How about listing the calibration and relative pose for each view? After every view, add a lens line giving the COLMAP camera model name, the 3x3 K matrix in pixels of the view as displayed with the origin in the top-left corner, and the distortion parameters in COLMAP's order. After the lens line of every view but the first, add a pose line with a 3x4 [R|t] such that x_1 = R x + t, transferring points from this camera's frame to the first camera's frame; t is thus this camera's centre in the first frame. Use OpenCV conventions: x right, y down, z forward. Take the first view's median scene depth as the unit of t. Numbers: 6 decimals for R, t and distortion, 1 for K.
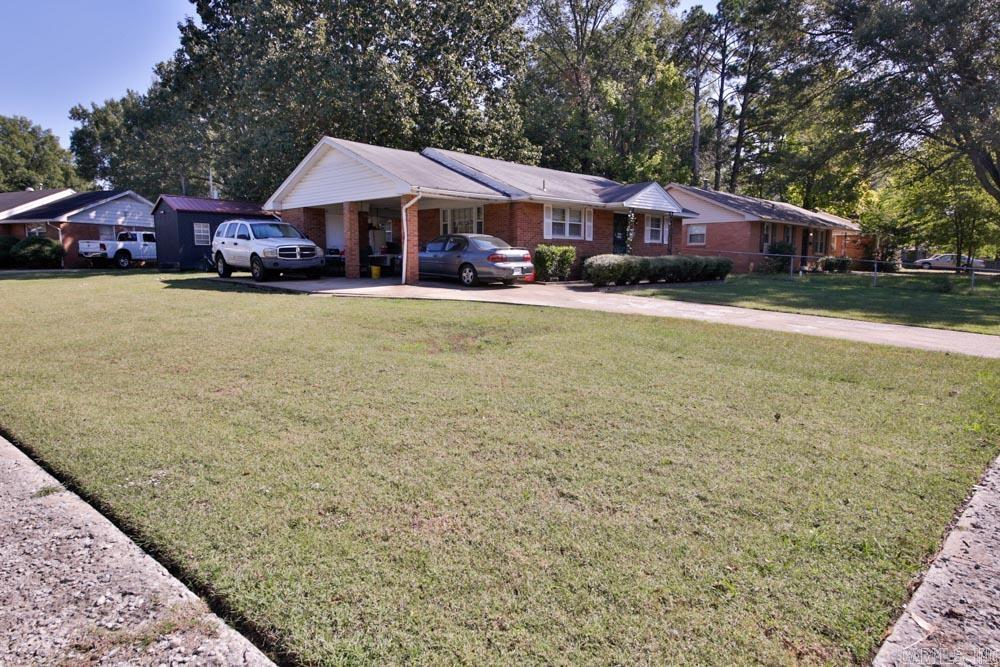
lens RADIAL K [[608.0, 0, 500.2], [0, 608.0, 310.3], [0, 0, 1]] dist [-0.038128, -0.000564]
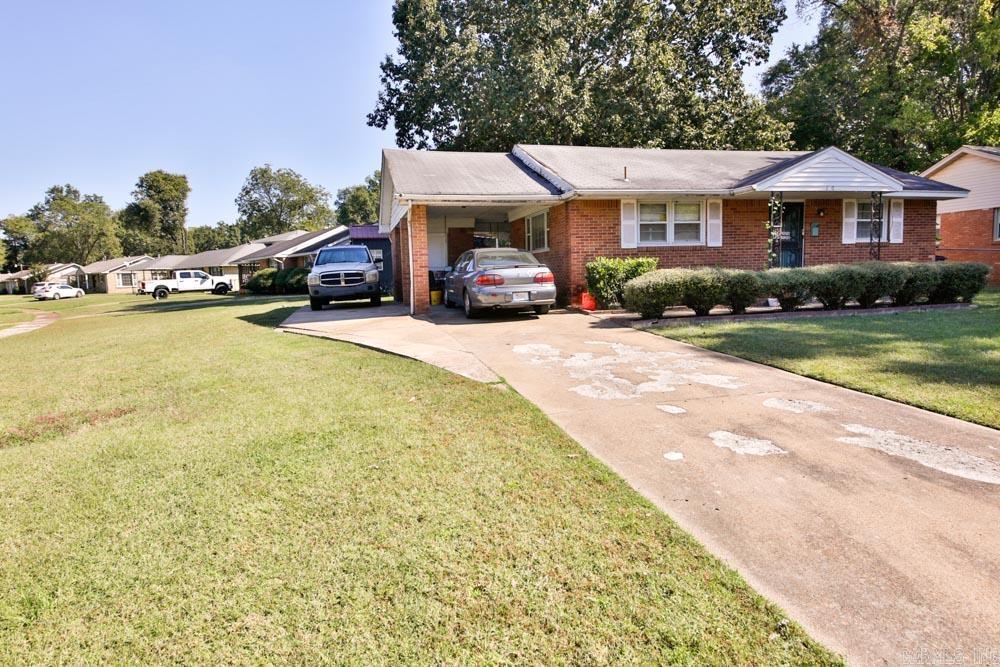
lens RADIAL K [[608.0, 0, 500.2], [0, 608.0, 310.3], [0, 0, 1]] dist [-0.038128, -0.000564]
pose [[0.831057, -0.000210, -0.556187, 0.315948], [-0.013590, 0.999694, -0.020684, -0.026284], [0.556021, 0.024748, 0.830800, 0.306185]]
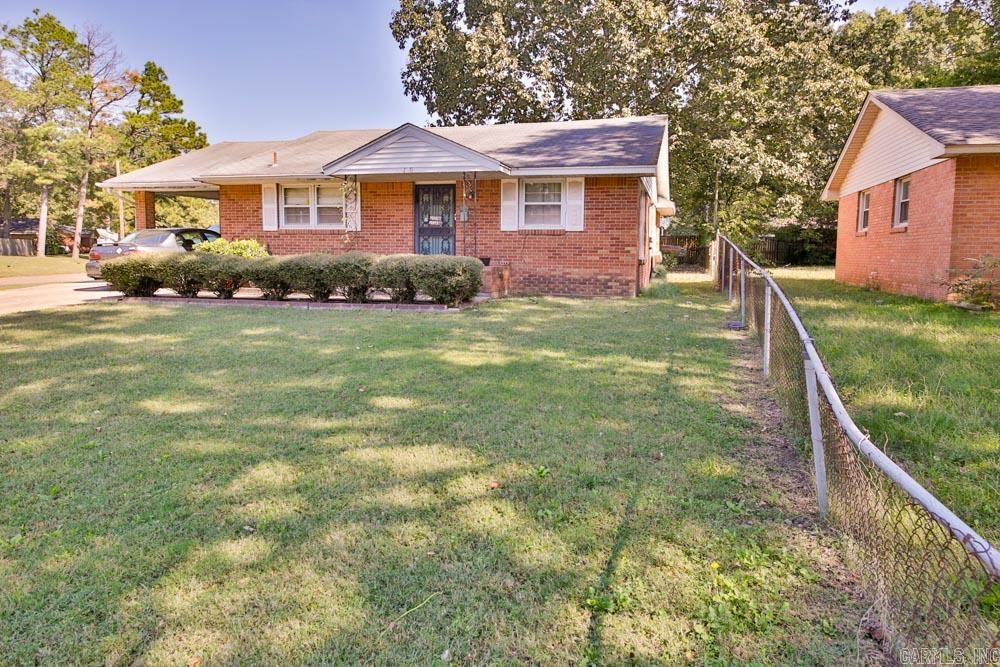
lens RADIAL K [[608.0, 0, 500.2], [0, 608.0, 310.3], [0, 0, 1]] dist [-0.038128, -0.000564]
pose [[0.549767, 0.076673, -0.831792, 0.774044], [-0.078923, 0.996092, 0.039654, -0.066677], [0.831581, 0.043847, 0.553670, 0.760556]]
